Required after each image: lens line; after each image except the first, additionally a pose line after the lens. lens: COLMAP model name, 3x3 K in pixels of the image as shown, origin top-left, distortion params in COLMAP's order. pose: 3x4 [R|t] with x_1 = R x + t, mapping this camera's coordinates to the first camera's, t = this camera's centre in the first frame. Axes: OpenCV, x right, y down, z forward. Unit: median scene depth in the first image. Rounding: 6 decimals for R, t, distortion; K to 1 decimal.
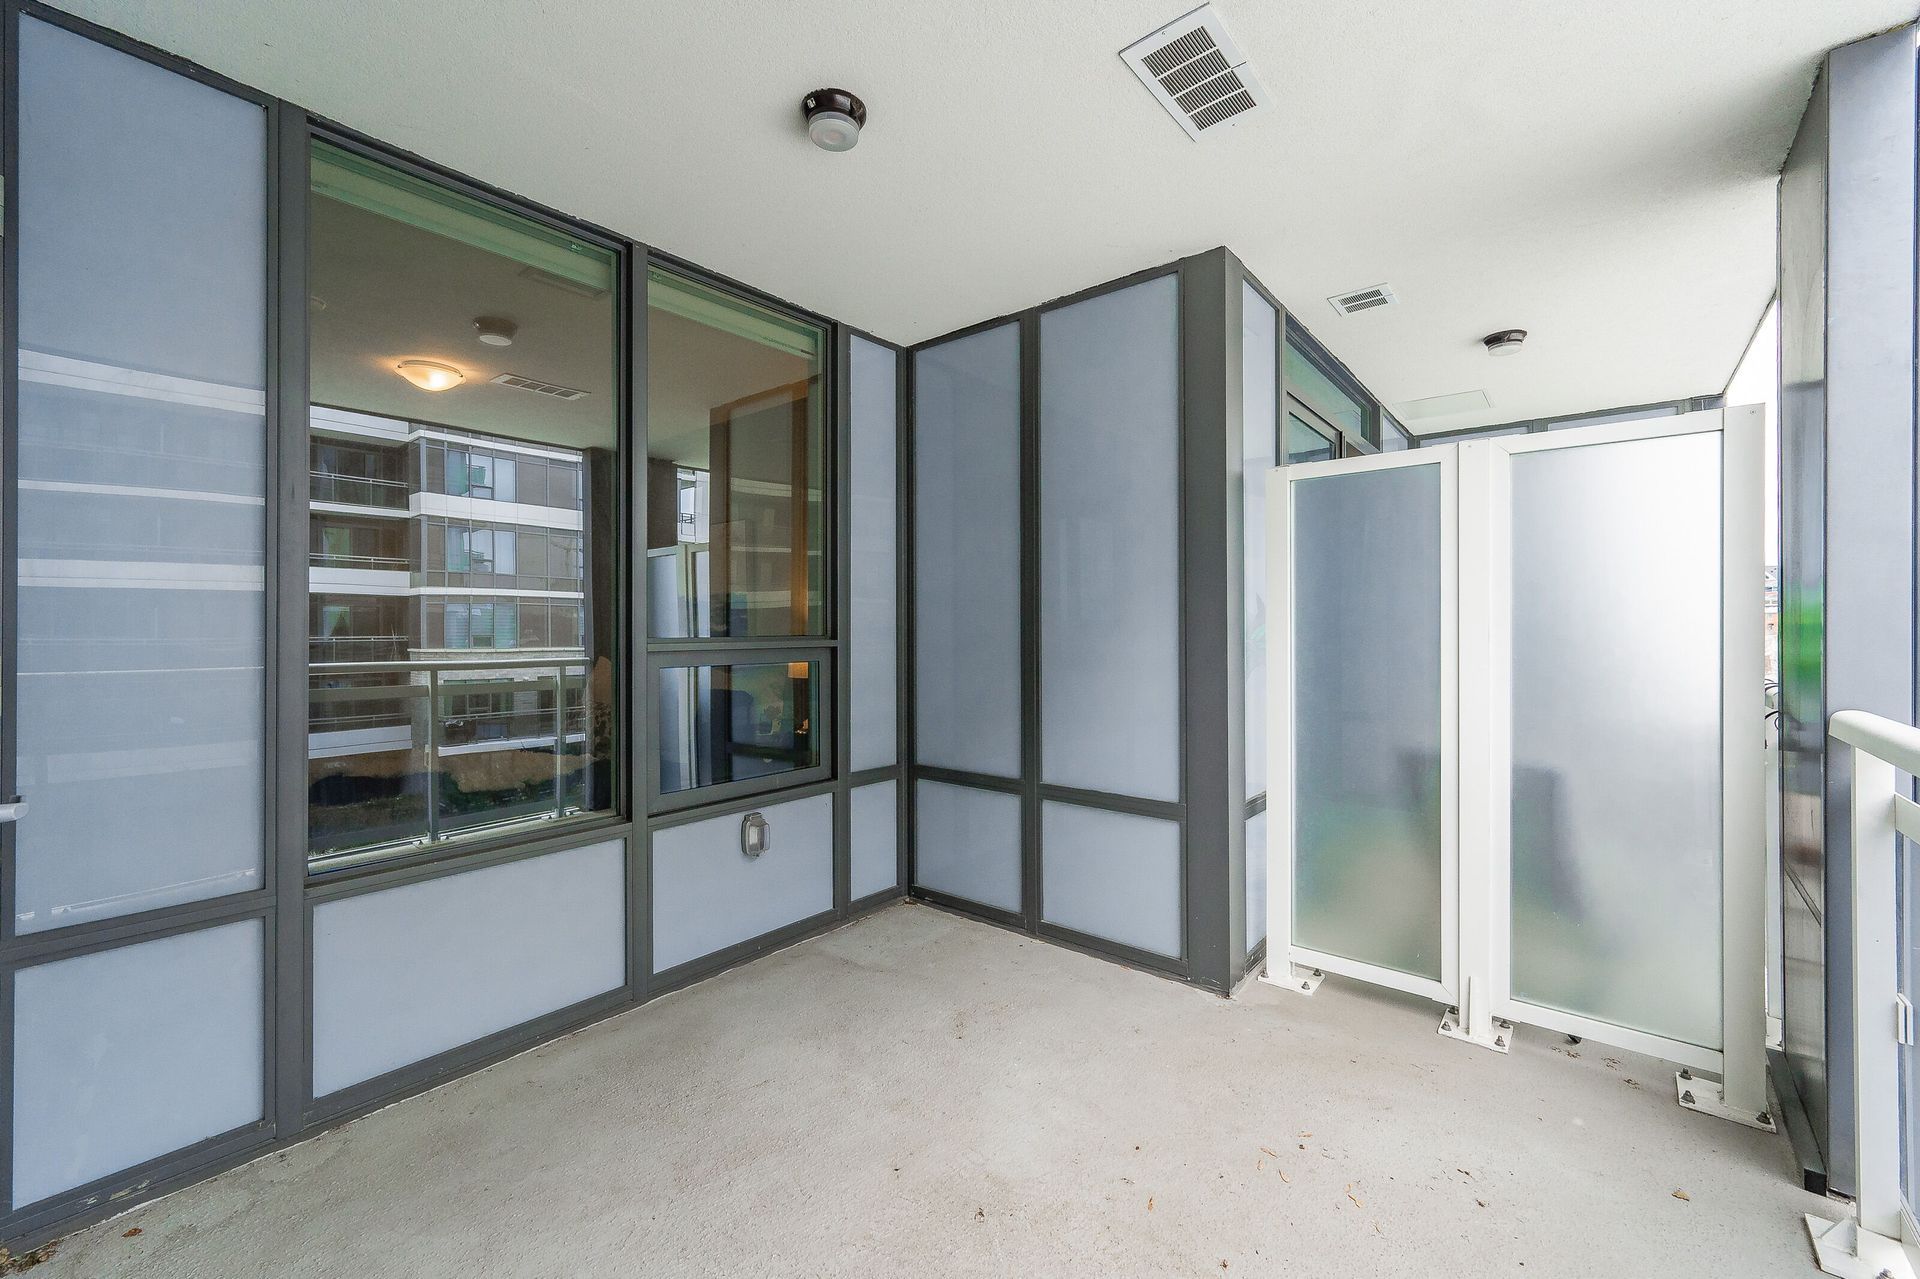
lens RADIAL K [[789.6, 0, 970.4], [0, 789.6, 631.4], [0, 0, 1]] dist [0.002369, 0.000239]
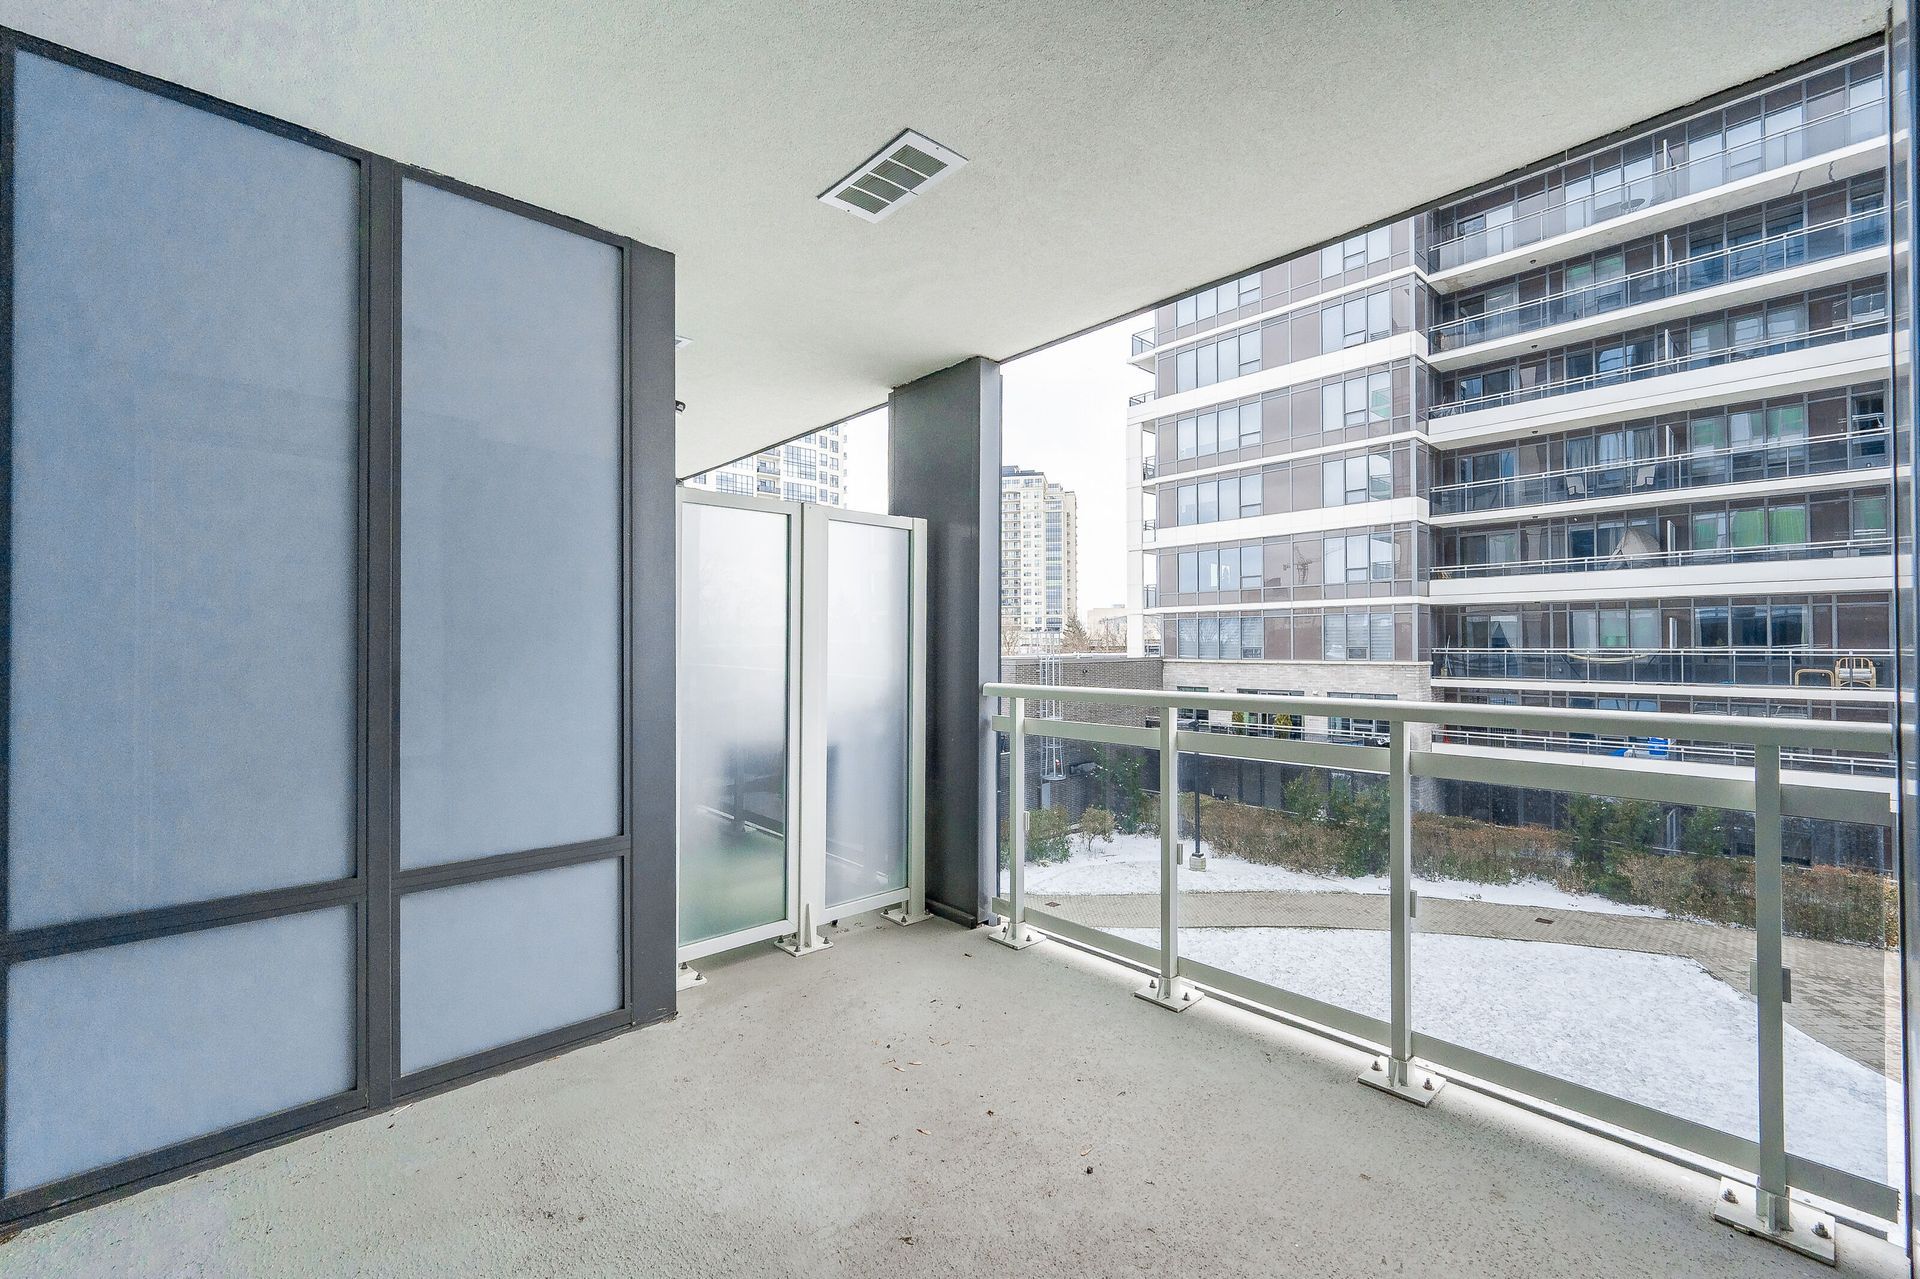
lens RADIAL K [[789.6, 0, 964.3], [0, 789.6, 645.7], [0, 0, 1]] dist [0.002369, 0.000239]
pose [[0.137741, 0.004061, 0.990460, -0.570574], [0.001753, 0.999989, -0.004344, 0.004546], [-0.990467, 0.002334, 0.137732, 0.478668]]
